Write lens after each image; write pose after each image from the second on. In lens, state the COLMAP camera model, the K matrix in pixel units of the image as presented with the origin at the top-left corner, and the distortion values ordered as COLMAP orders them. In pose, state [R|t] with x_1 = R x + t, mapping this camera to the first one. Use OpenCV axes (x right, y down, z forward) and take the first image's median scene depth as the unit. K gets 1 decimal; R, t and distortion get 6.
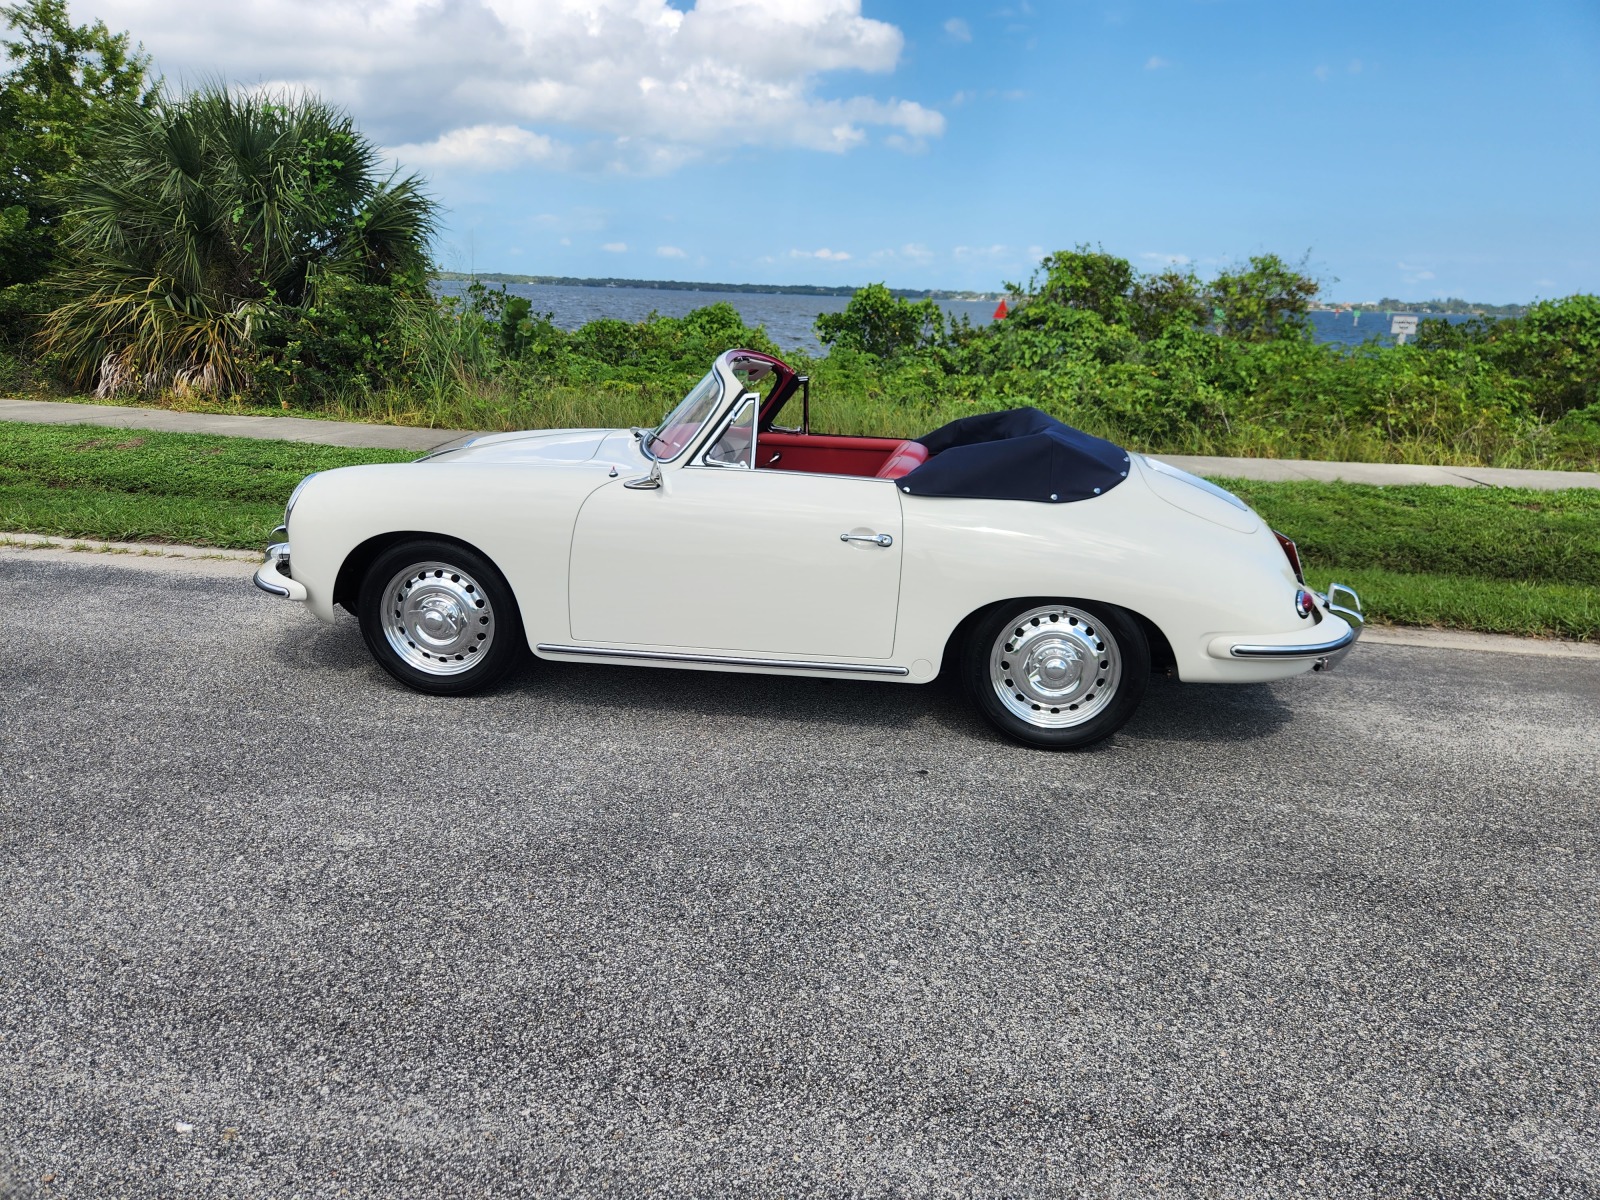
lens RADIAL K [[1047.6, 0, 803.4], [0, 1047.6, 557.6], [0, 0, 1]] dist [0.068897, -0.053405]
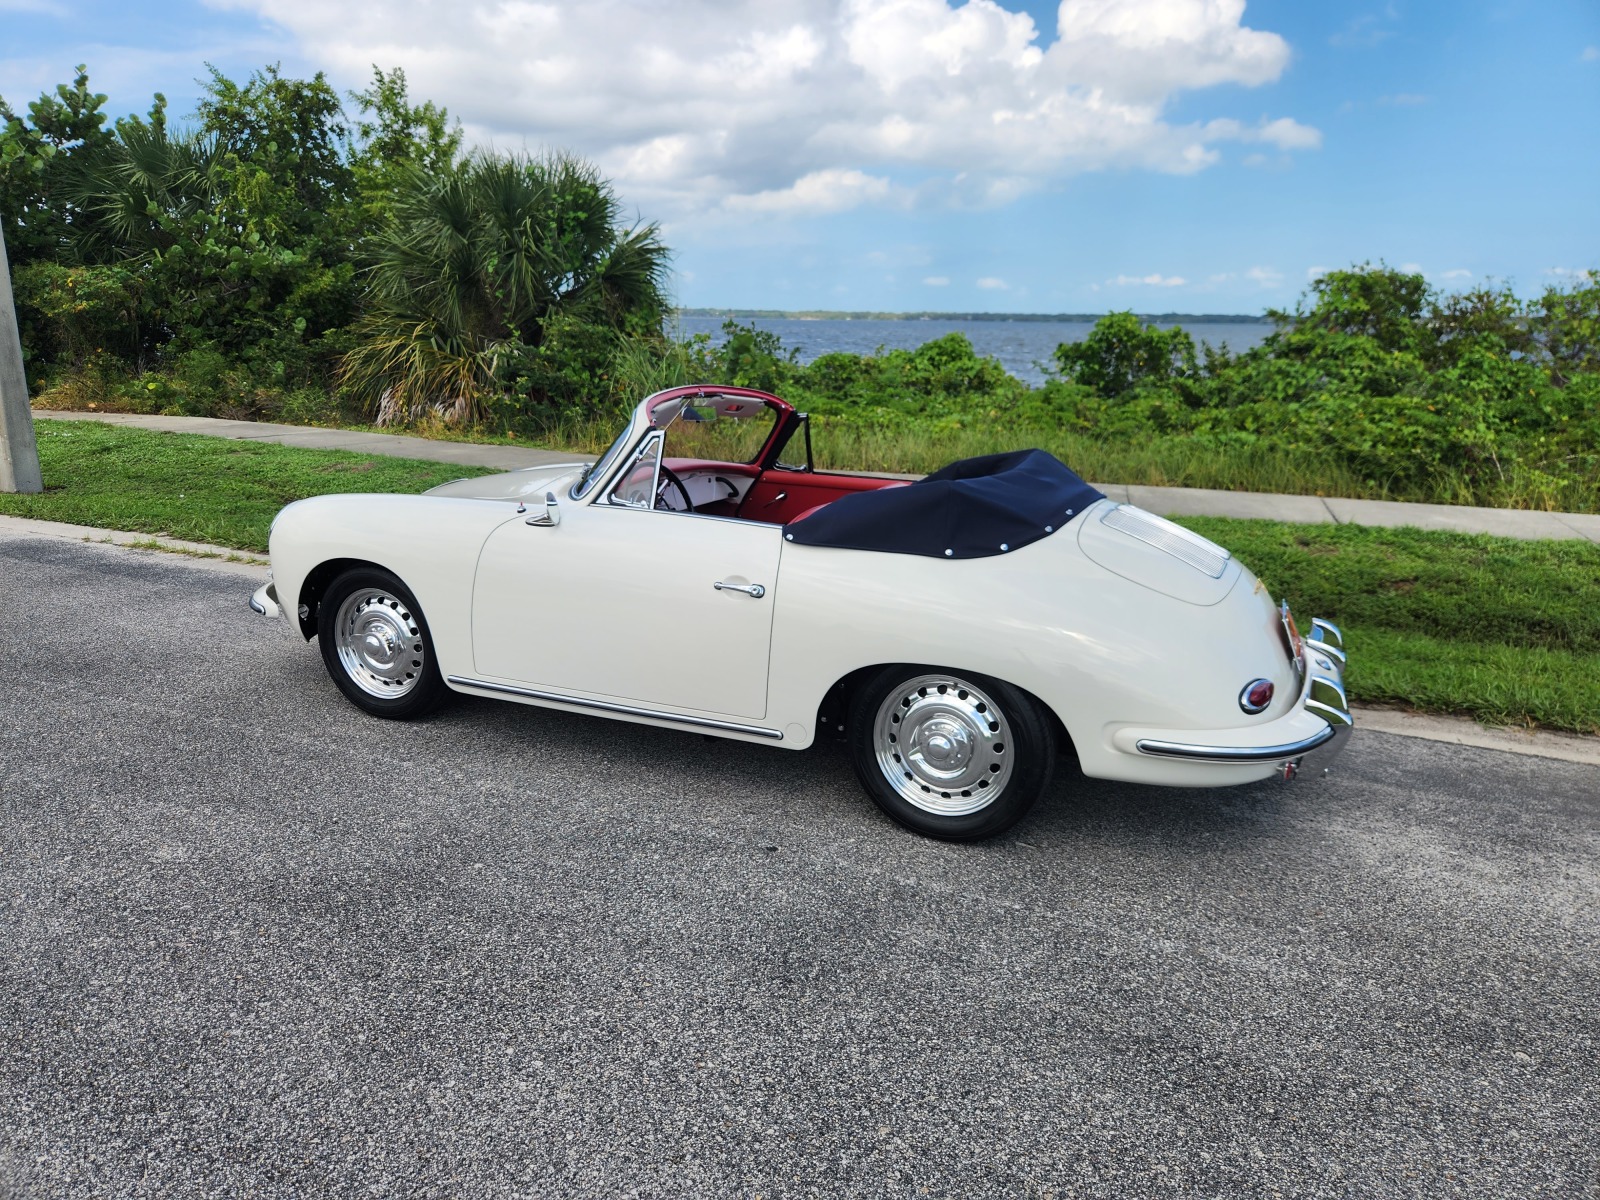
lens RADIAL K [[1047.6, 0, 803.4], [0, 1047.6, 557.6], [0, 0, 1]] dist [0.068897, -0.053405]
pose [[0.961082, 0.044102, -0.272720, 0.101783], [-0.052049, 0.998403, -0.021971, -0.007703], [0.271315, 0.035311, 0.961843, 0.033371]]
